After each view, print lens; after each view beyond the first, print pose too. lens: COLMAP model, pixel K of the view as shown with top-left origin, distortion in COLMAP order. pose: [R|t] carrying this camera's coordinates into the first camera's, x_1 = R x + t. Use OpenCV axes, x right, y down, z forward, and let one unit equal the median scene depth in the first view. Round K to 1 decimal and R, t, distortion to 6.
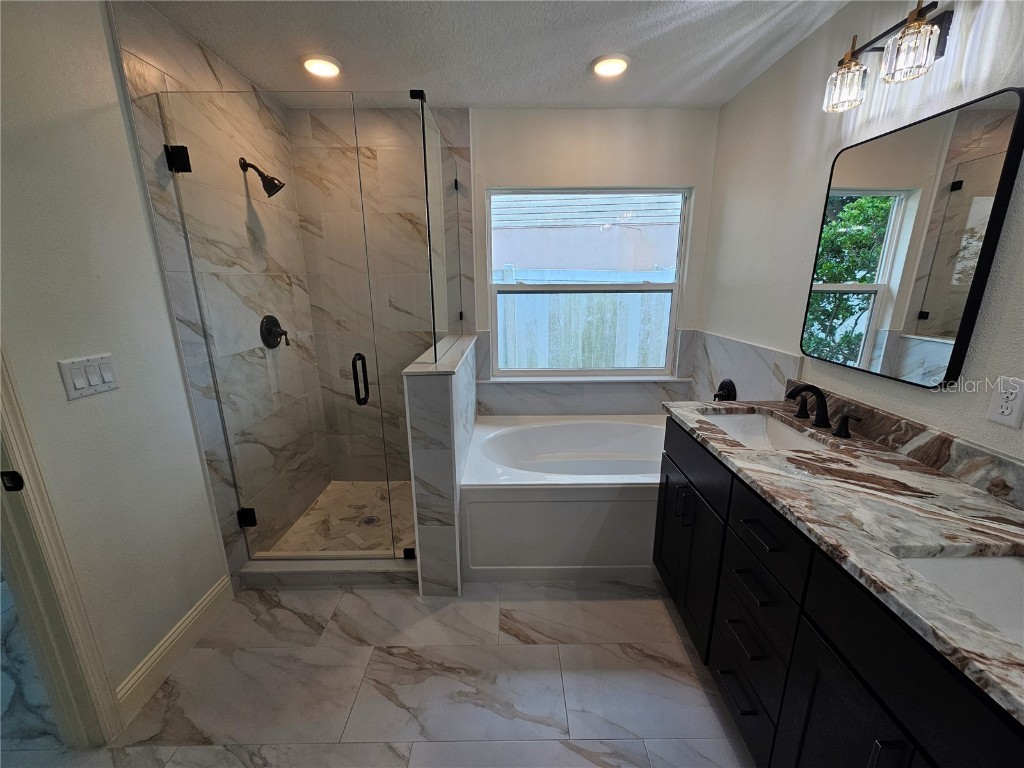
lens RADIAL K [[420.5, 0, 512.5], [0, 420.5, 389.2], [0, 0, 1]] dist [0.003064, 0.000825]
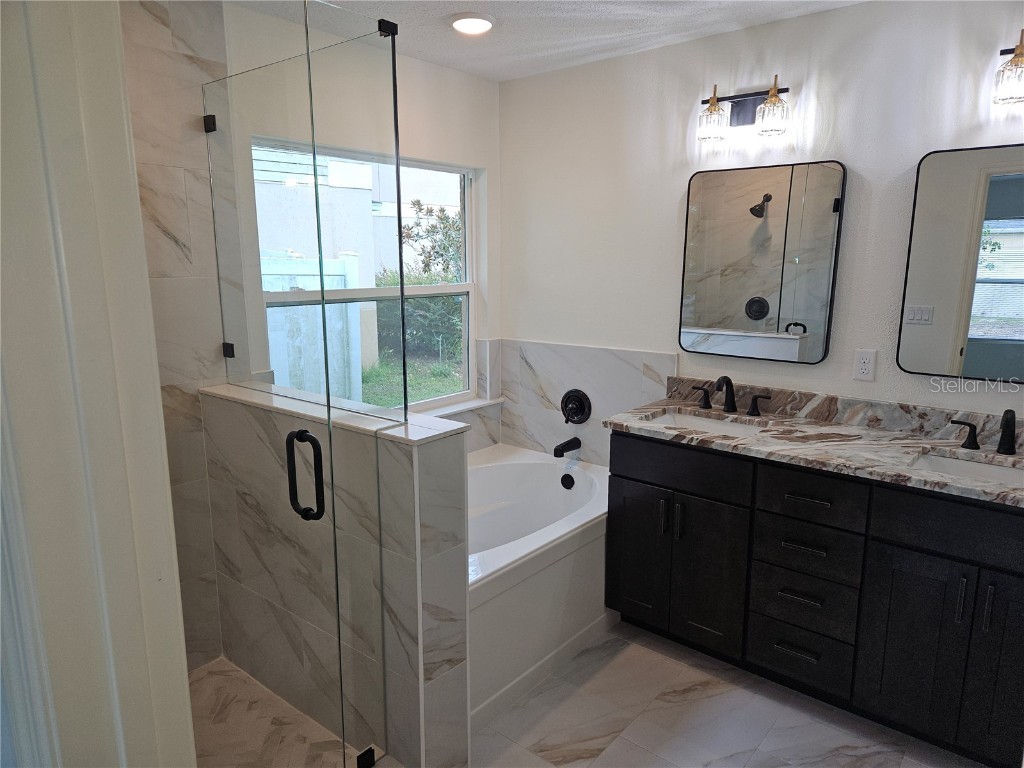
lens RADIAL K [[686.4, 0, 510.6], [0, 686.4, 387.2], [0, 0, 1]] dist [0.047496, -0.005262]
pose [[0.648046, -0.140637, 0.748504, -1.249019], [0.193884, 0.980887, 0.016437, -0.146960], [-0.736509, 0.134471, 0.662926, 0.246114]]
